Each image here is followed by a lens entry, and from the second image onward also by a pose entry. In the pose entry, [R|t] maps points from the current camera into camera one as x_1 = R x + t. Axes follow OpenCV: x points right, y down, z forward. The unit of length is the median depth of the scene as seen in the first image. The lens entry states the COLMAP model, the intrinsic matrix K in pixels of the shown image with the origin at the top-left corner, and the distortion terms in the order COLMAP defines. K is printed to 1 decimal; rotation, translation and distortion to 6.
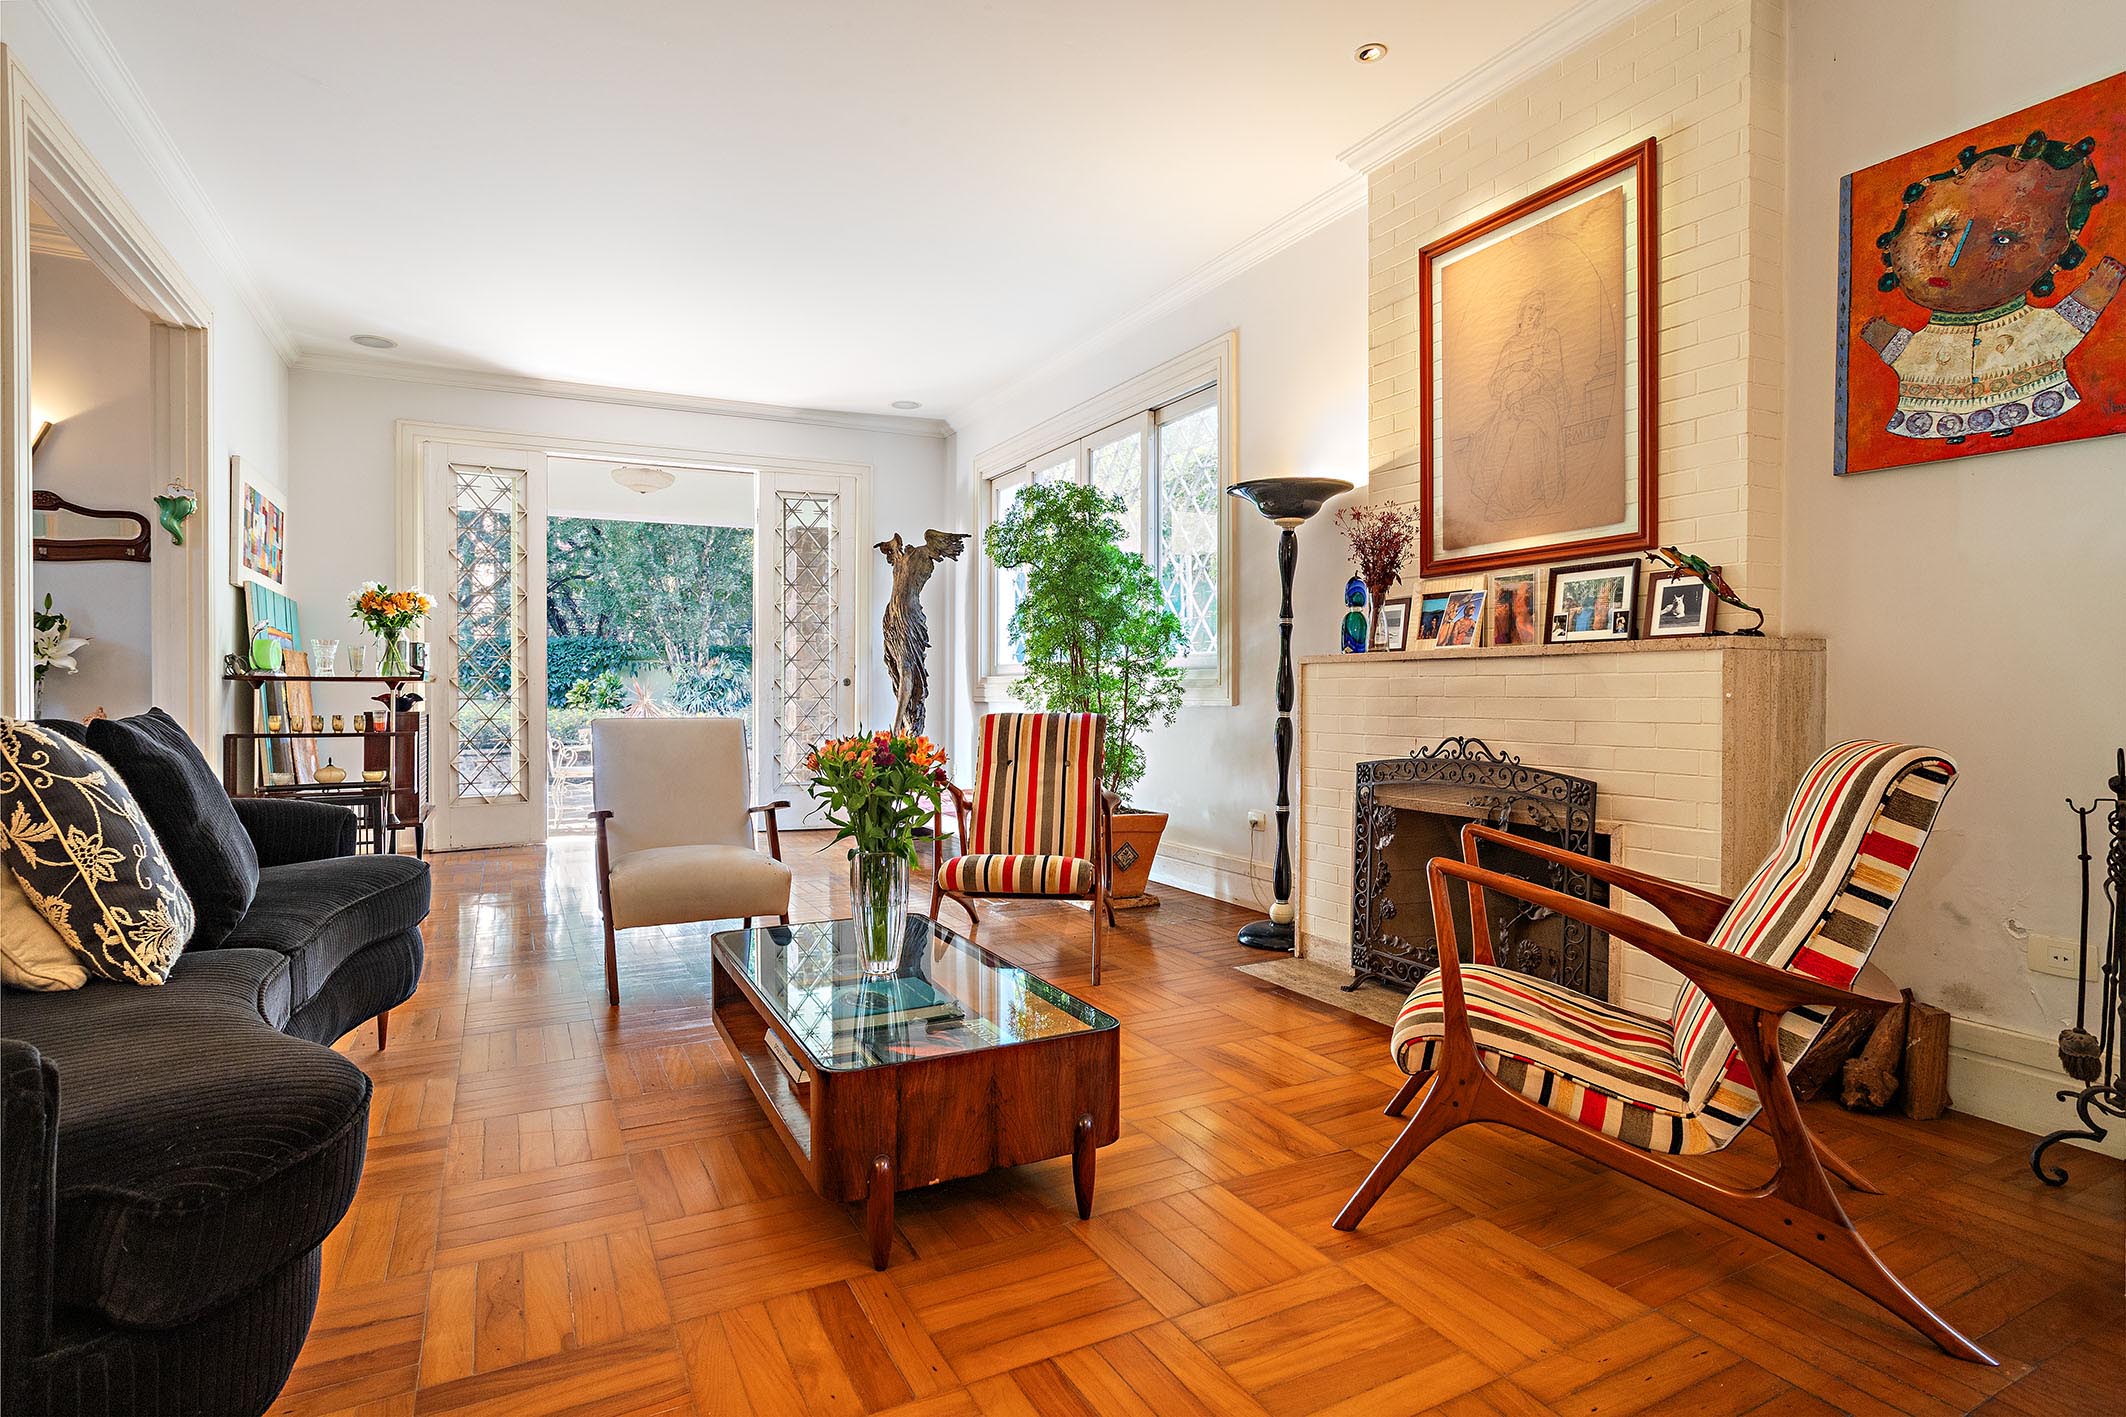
lens RADIAL K [[1113.2, 0, 1054.5], [0, 1113.2, 690.3], [0, 0, 1]] dist [-0.053852, 0.031117]
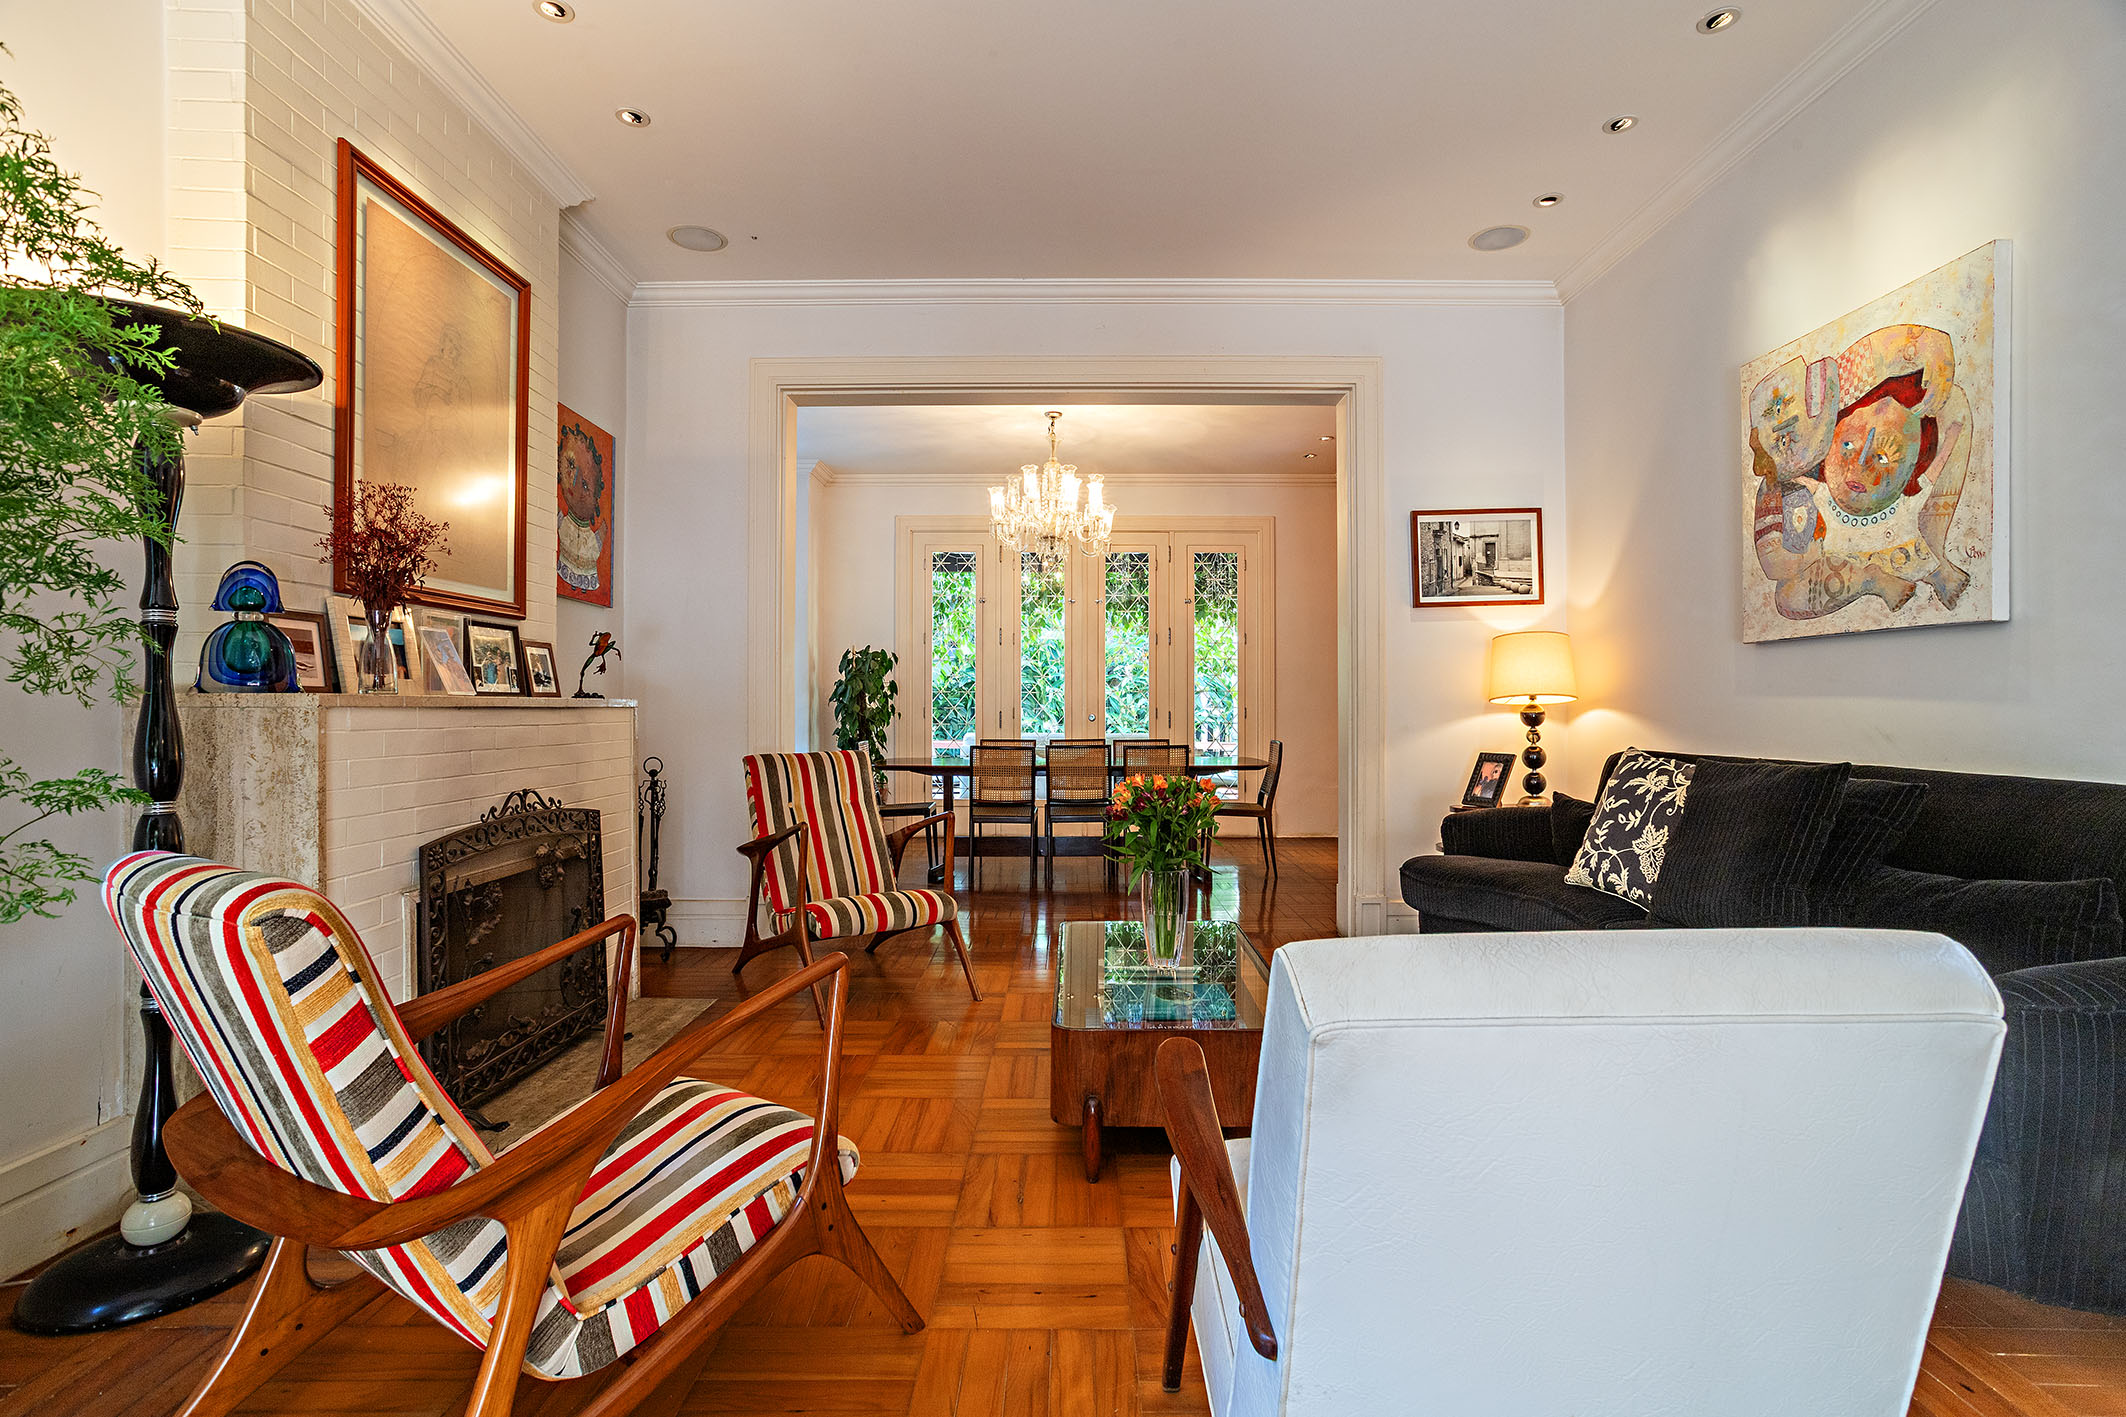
lens RADIAL K [[1036.0, 0, 1075.6], [0, 1036.0, 702.8], [0, 0, 1]] dist [-0.053460, 0.031428]
pose [[-0.895138, 0.012275, 0.445621, -0.459847], [0.010606, 0.999924, -0.006239, -0.021923], [-0.445664, -0.000858, -0.895200, 1.587242]]
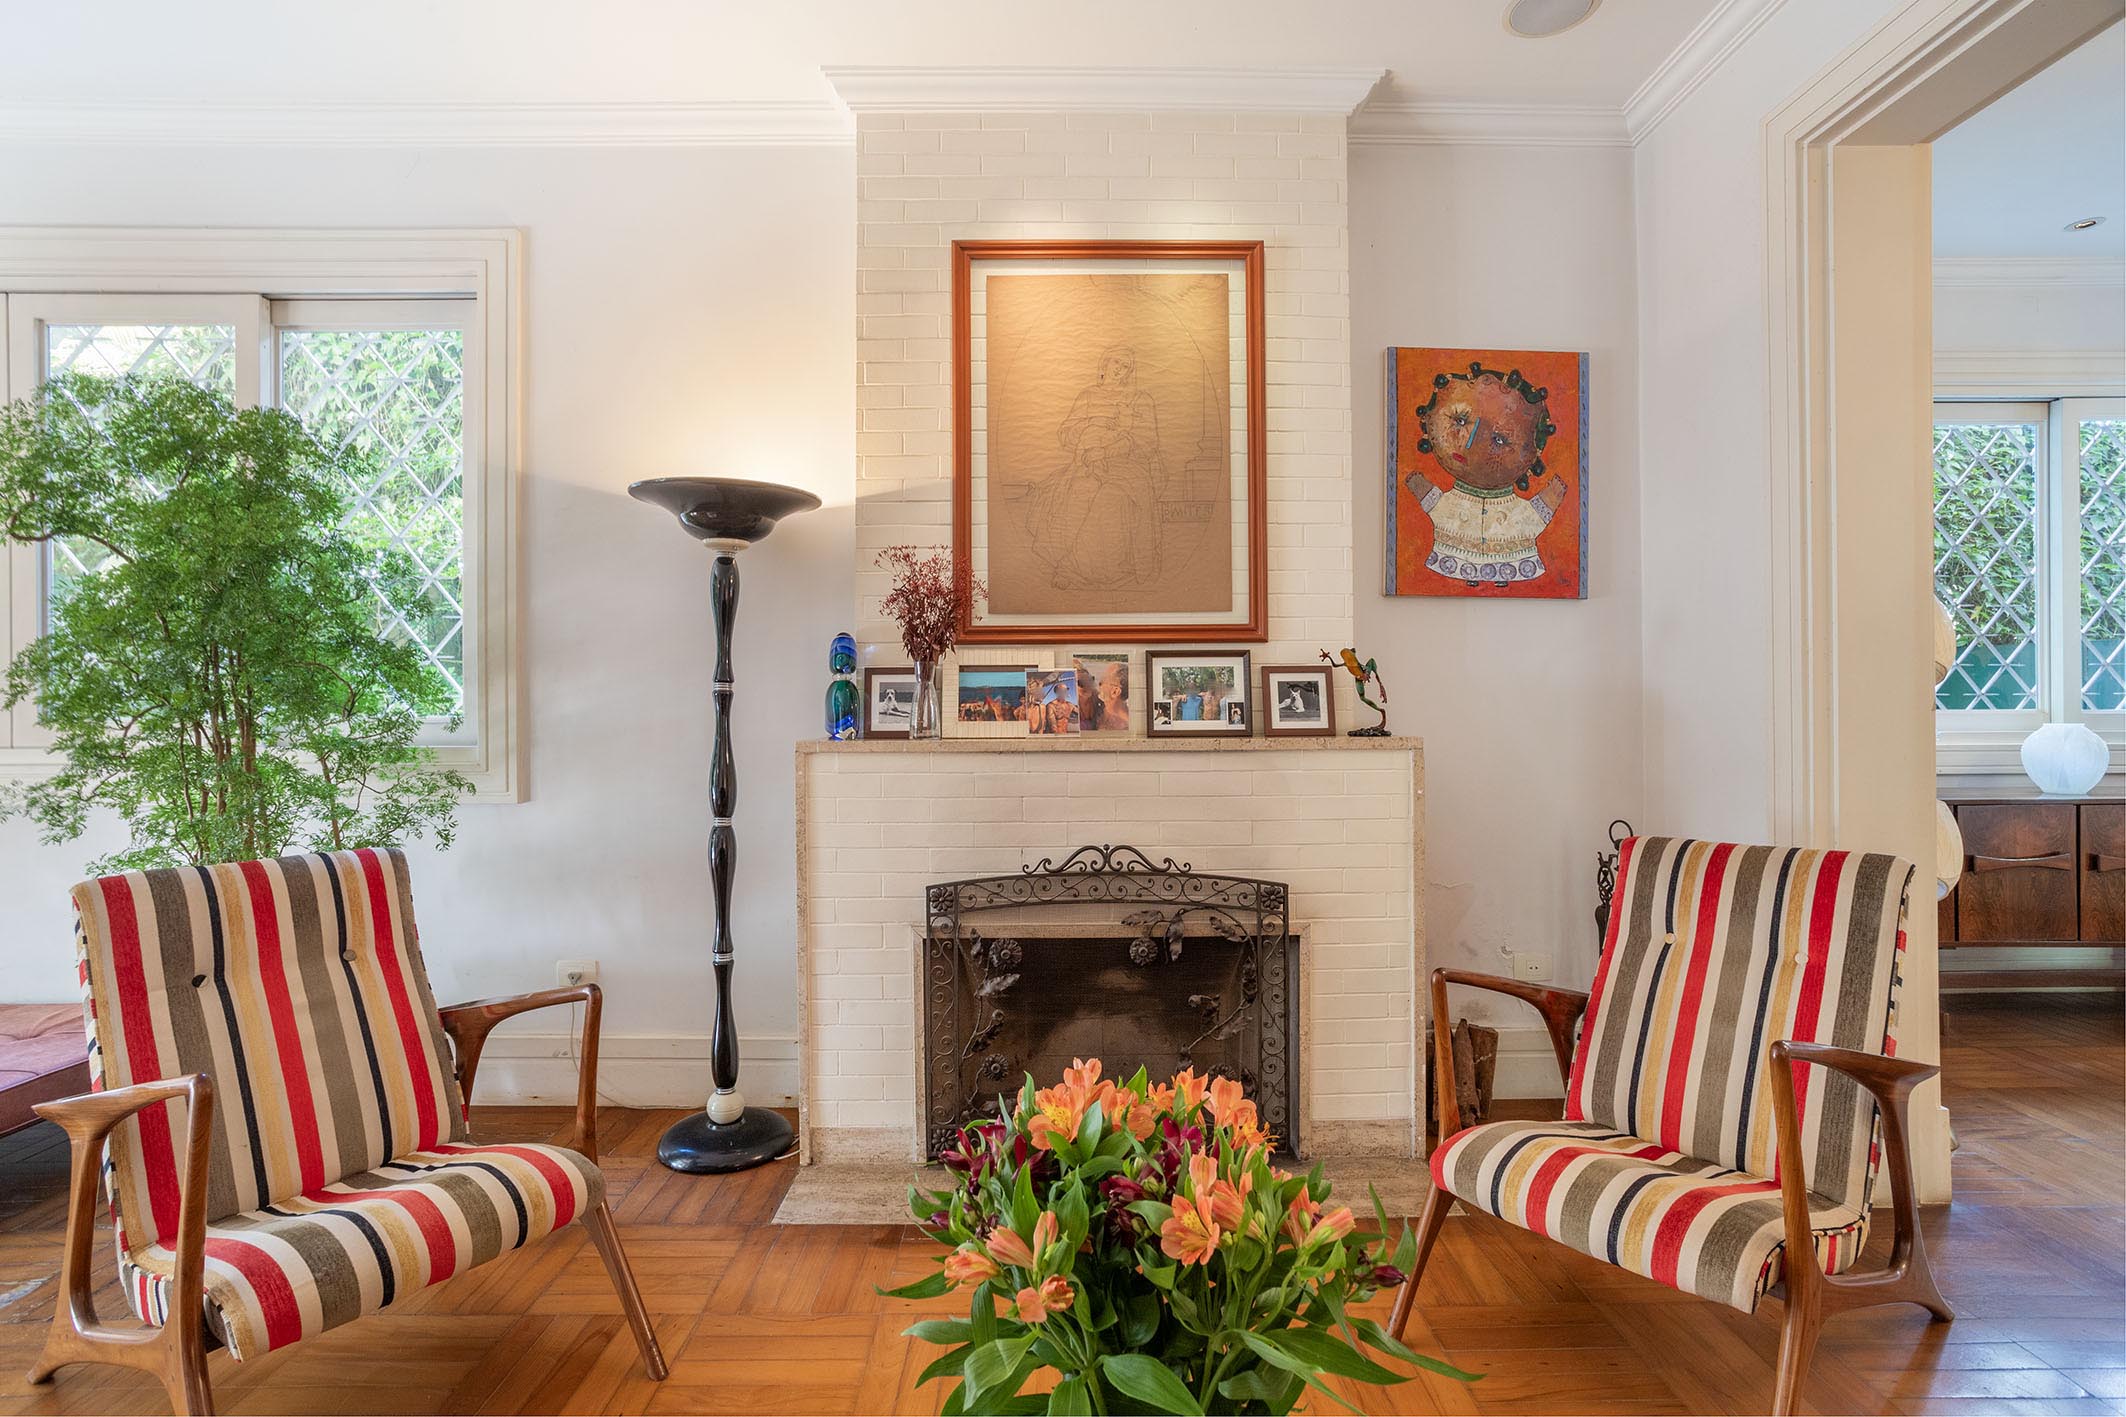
lens RADIAL K [[1036.0, 0, 1075.6], [0, 1036.0, 702.8], [0, 0, 1]] dist [-0.053460, 0.031428]
pose [[0.427436, -0.002999, 0.904041, -0.364455], [0.002355, 0.999995, 0.002204, -0.069036], [-0.904042, 0.001187, 0.427441, 0.683468]]
